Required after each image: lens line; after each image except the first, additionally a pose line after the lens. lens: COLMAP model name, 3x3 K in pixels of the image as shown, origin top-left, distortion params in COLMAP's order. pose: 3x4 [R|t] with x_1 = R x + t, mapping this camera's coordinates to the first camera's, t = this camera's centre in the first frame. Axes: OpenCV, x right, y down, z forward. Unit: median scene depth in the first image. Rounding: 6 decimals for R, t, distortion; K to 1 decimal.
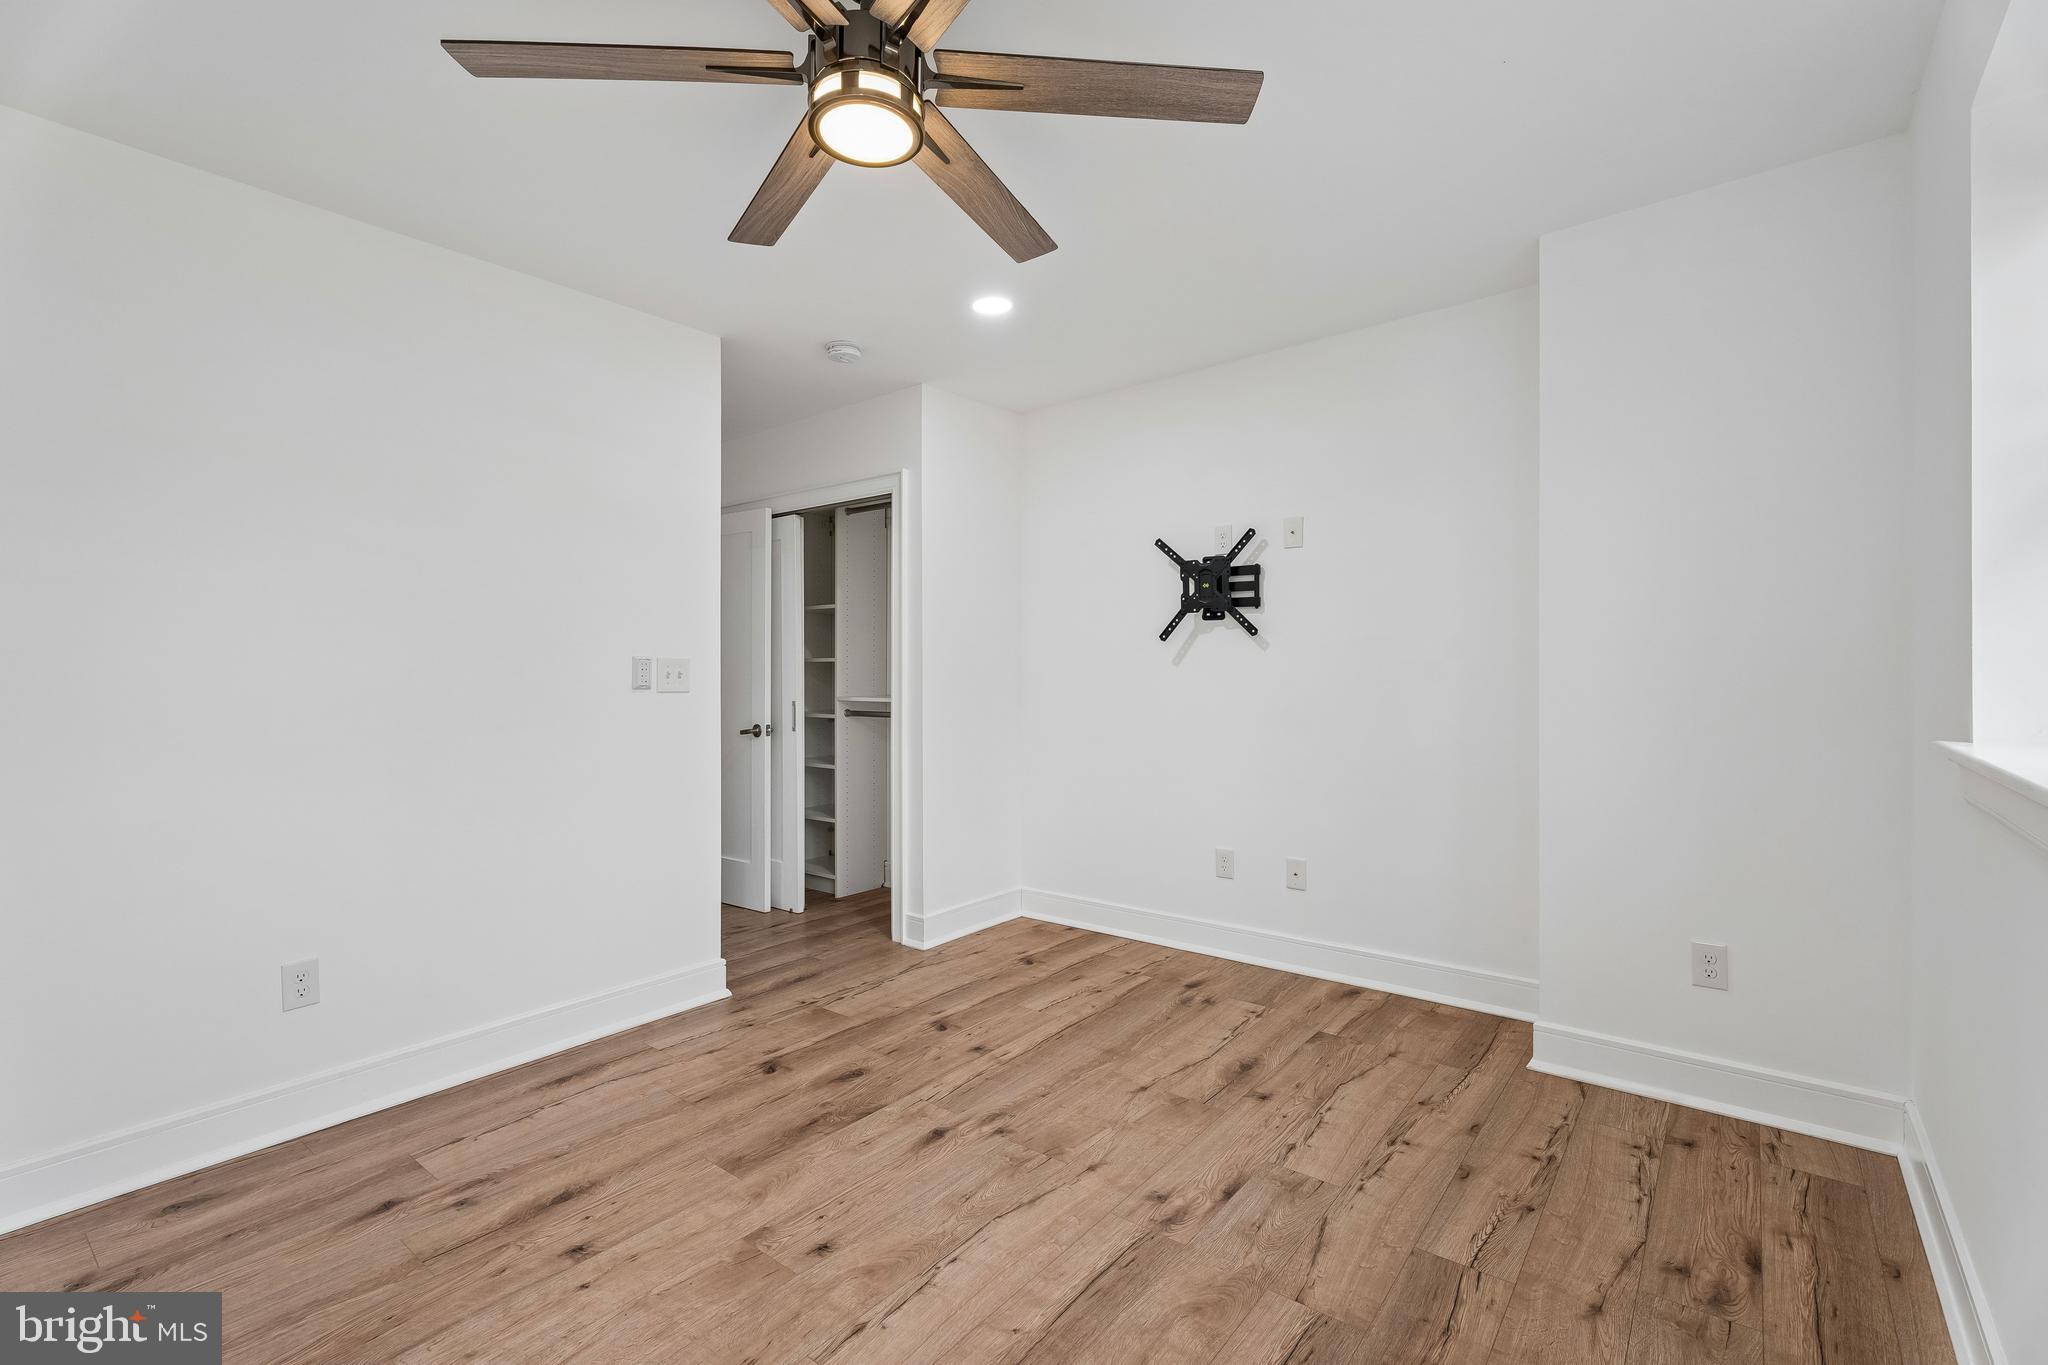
lens RADIAL K [[910.1, 0, 1024.0], [0, 910.1, 682.5], [0, 0, 1]] dist [0.001644, 0.001108]
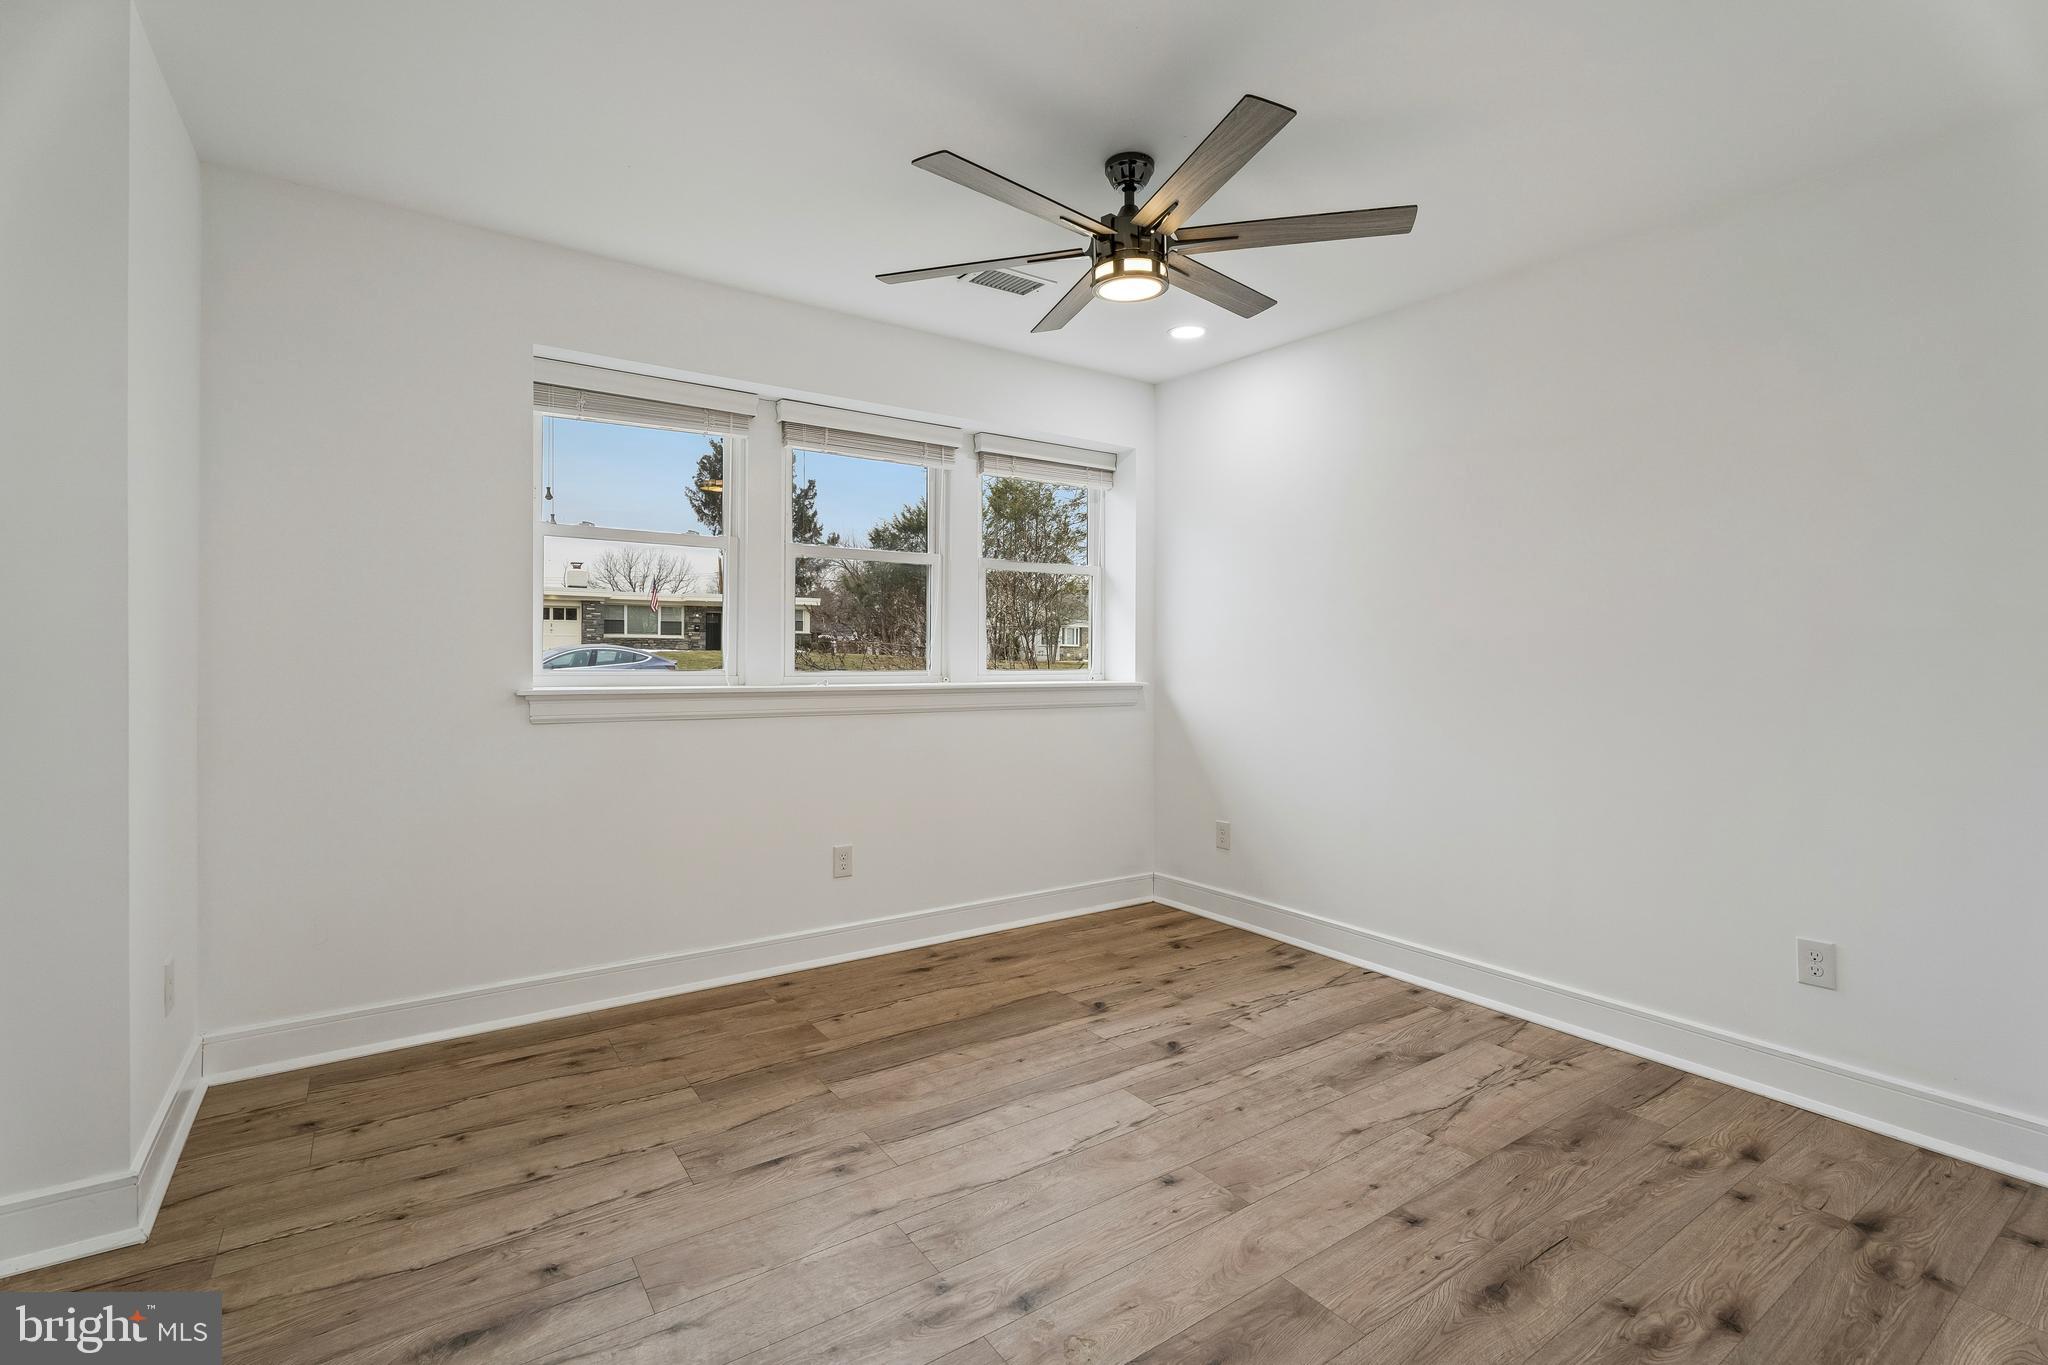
lens RADIAL K [[910.1, 0, 1024.0], [0, 910.1, 682.5], [0, 0, 1]] dist [0.001644, 0.001108]
pose [[-0.956200, -0.008073, 0.292602, -0.342767], [0.003663, 0.999211, 0.039538, -0.013205], [-0.292690, 0.038878, -0.955417, 1.920692]]
